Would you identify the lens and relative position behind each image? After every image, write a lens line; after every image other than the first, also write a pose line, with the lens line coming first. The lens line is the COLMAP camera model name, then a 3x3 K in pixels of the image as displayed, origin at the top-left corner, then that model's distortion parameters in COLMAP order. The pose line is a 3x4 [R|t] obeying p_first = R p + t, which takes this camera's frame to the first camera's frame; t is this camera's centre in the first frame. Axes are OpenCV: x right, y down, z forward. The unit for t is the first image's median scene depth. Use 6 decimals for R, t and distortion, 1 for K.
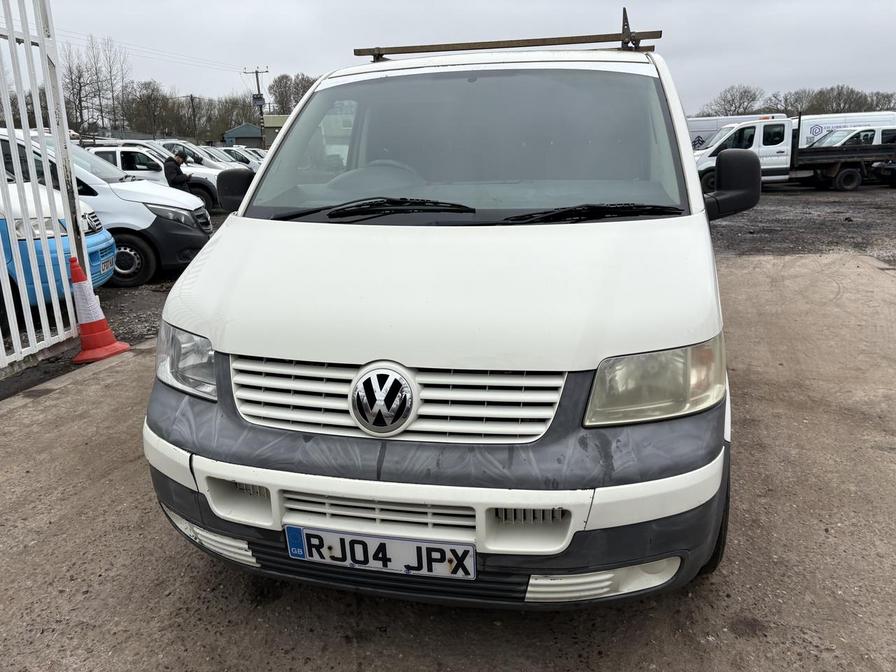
lens RADIAL K [[655.6, 0, 459.7], [0, 655.6, 320.0], [0, 0, 1]] dist [0.037235, -0.025756]
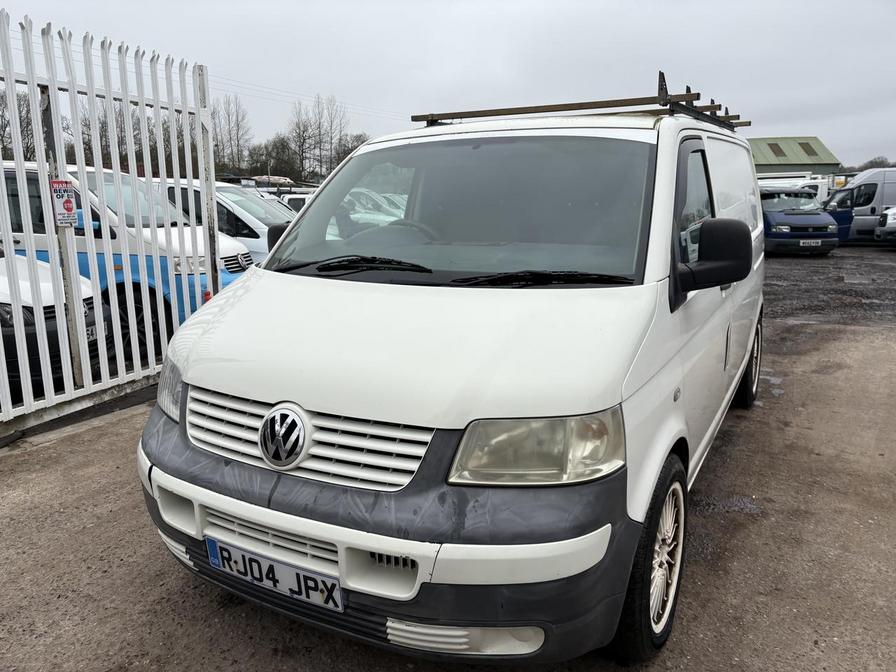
lens RADIAL K [[655.6, 0, 453.4], [0, 655.6, 337.0], [0, 0, 1]] dist [0.037235, -0.025756]
pose [[0.960891, 0.070949, -0.267684, 0.413896], [-0.082621, 0.996048, -0.032582, -0.032781], [0.264314, 0.053424, 0.962956, -0.016112]]
